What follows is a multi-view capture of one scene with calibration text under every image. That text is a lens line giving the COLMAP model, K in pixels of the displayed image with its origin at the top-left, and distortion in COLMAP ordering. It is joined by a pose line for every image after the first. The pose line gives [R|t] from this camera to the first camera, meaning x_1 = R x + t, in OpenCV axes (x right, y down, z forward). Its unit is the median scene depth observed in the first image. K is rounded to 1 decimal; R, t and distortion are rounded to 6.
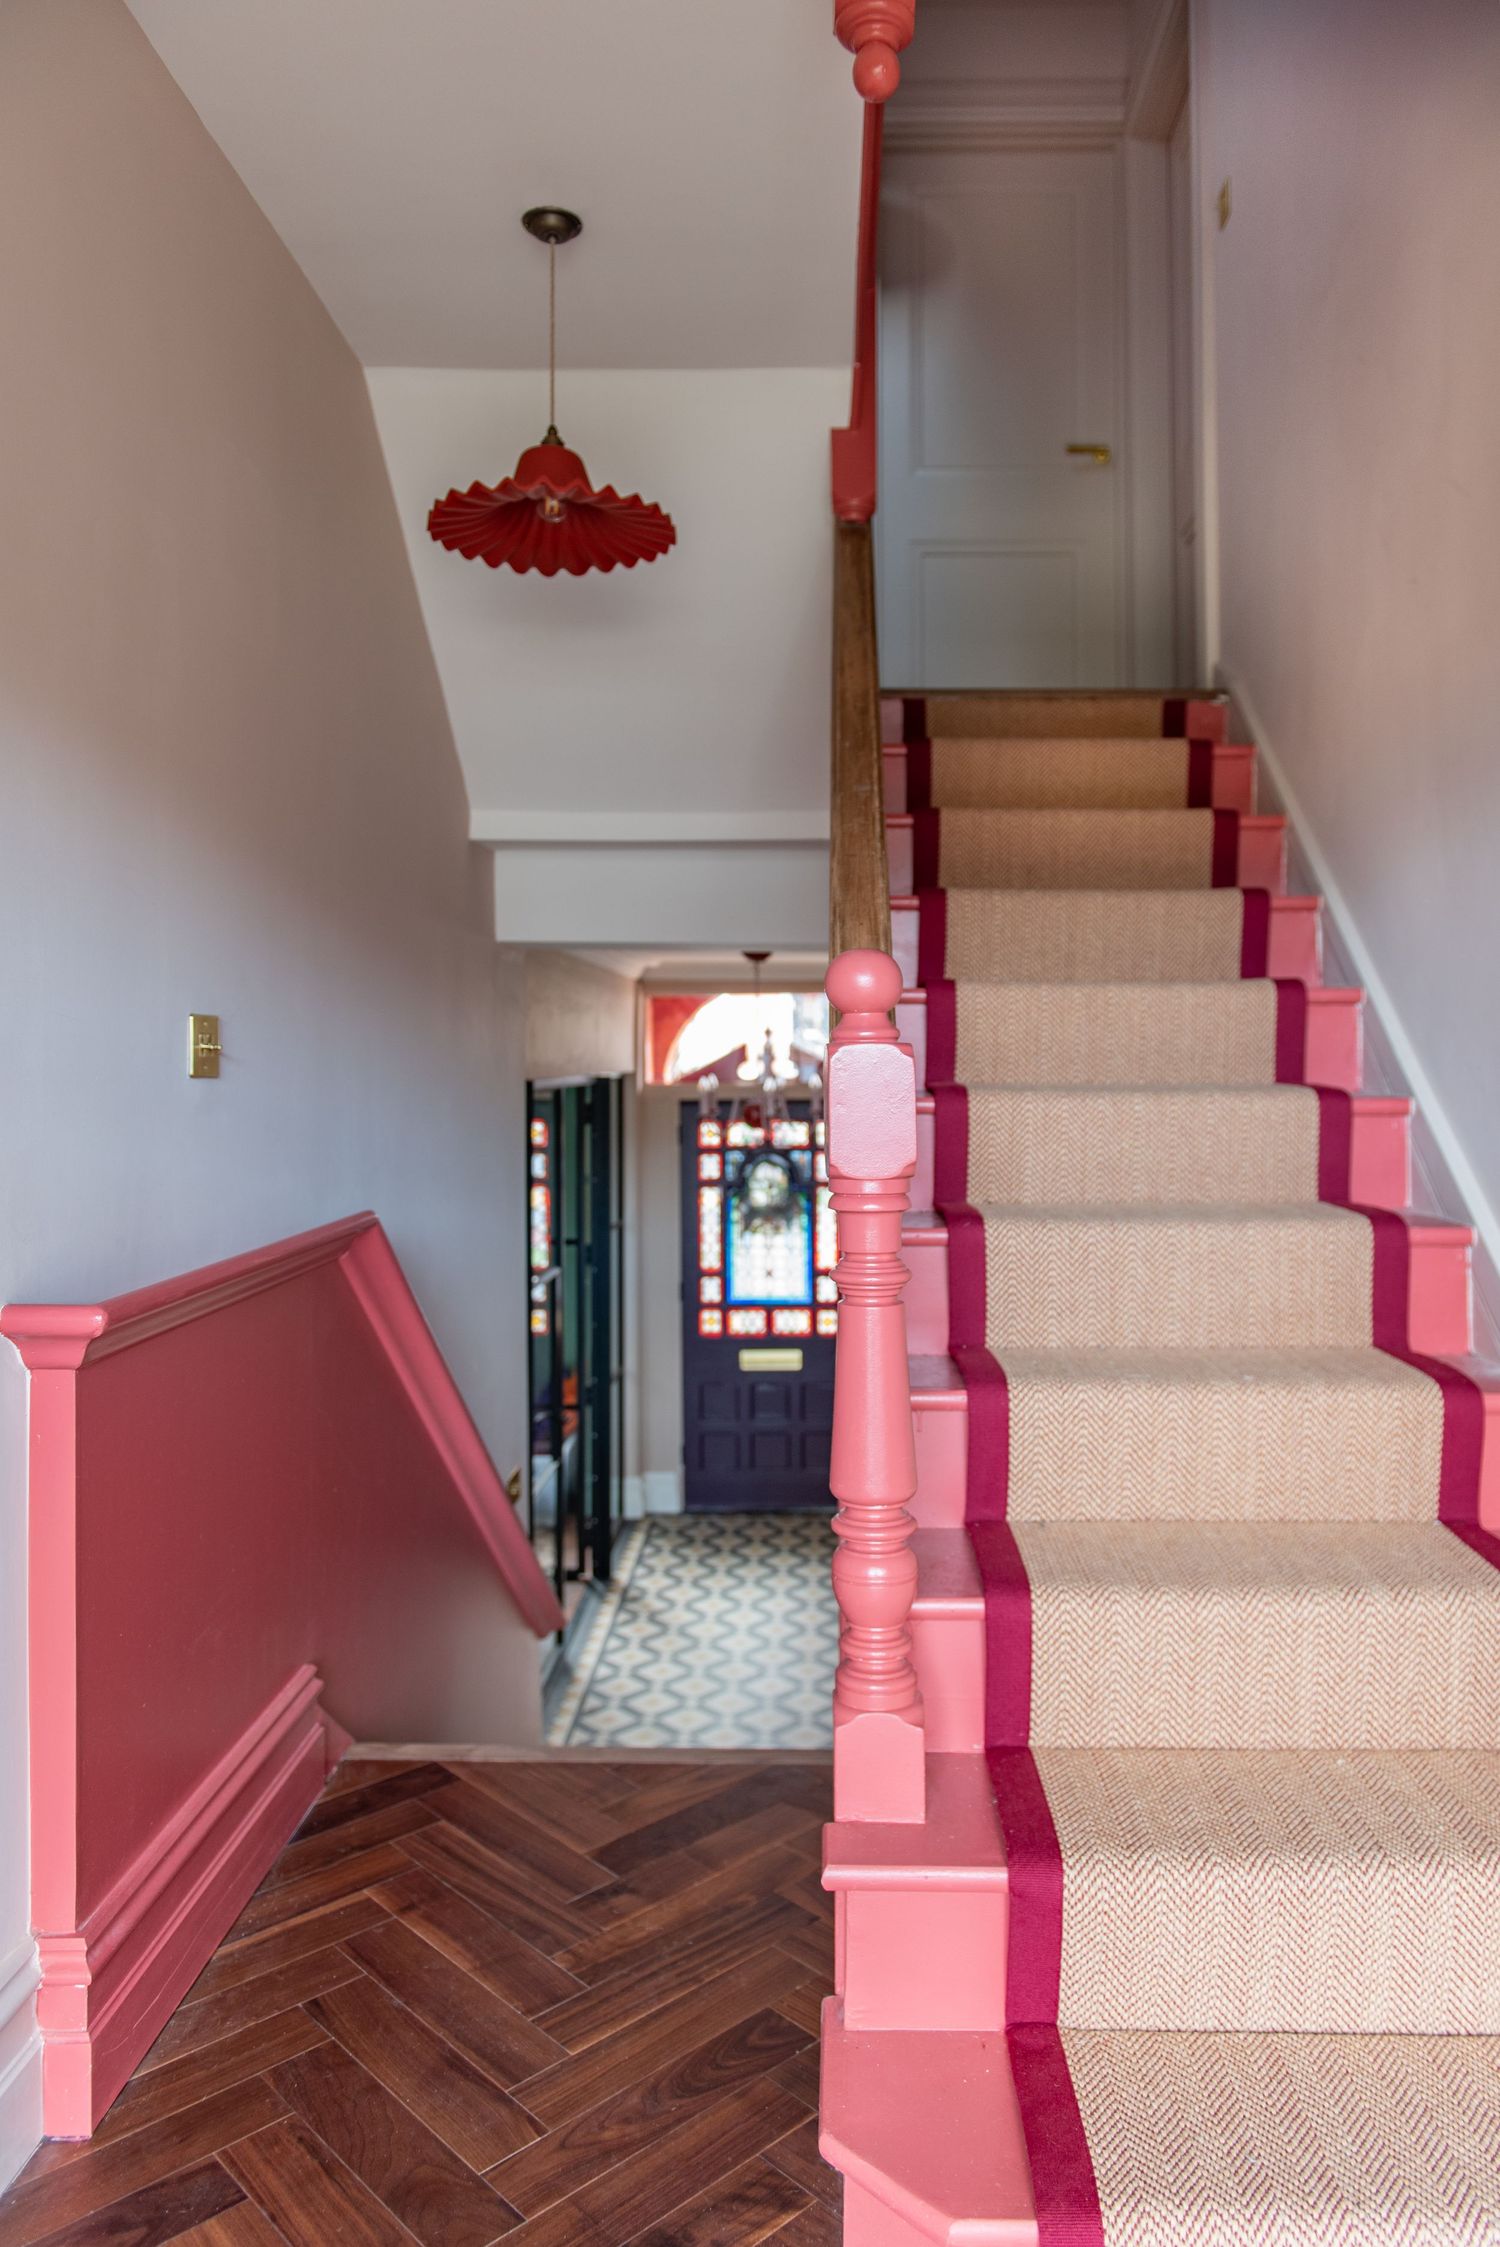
lens RADIAL K [[1612.6, 0, 764.7], [0, 1612.6, 1114.0], [0, 0, 1]] dist [0.008798, 0.000388]
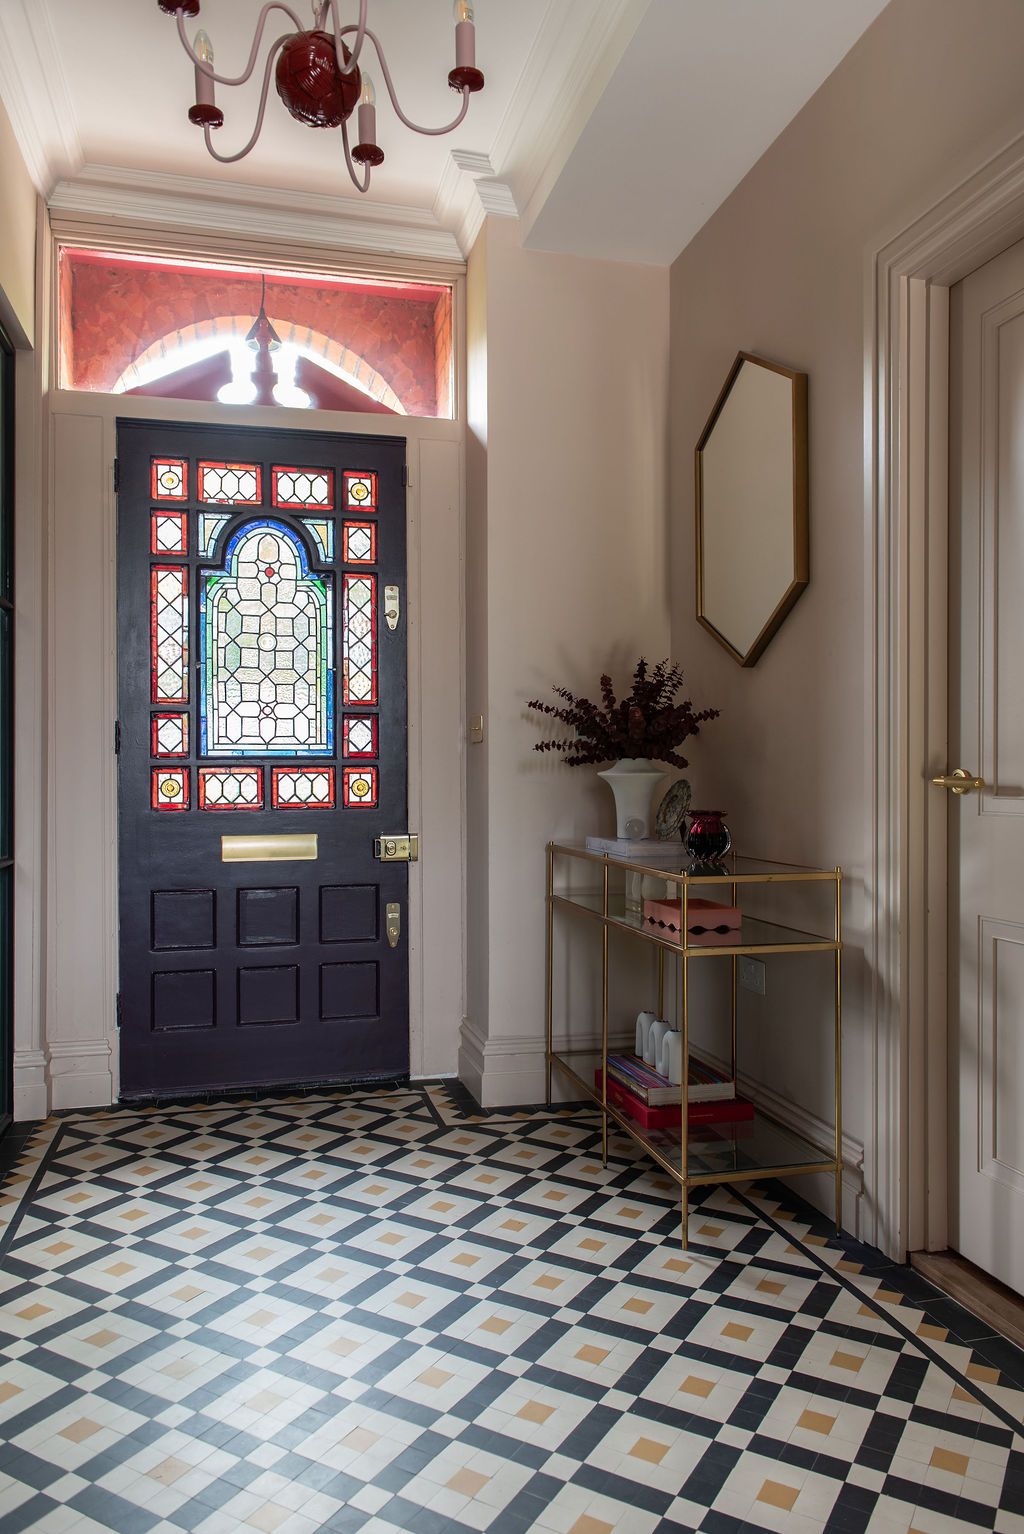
lens RADIAL K [[1100.9, 0, 507.8], [0, 1100.9, 779.3], [0, 0, 1]] dist [0.008798, 0.000388]
pose [[0.958878, 0.005519, 0.283766, -0.029125], [0.007348, 0.998993, -0.044260, 0.145681], [-0.283725, 0.044525, 0.957872, 0.562333]]
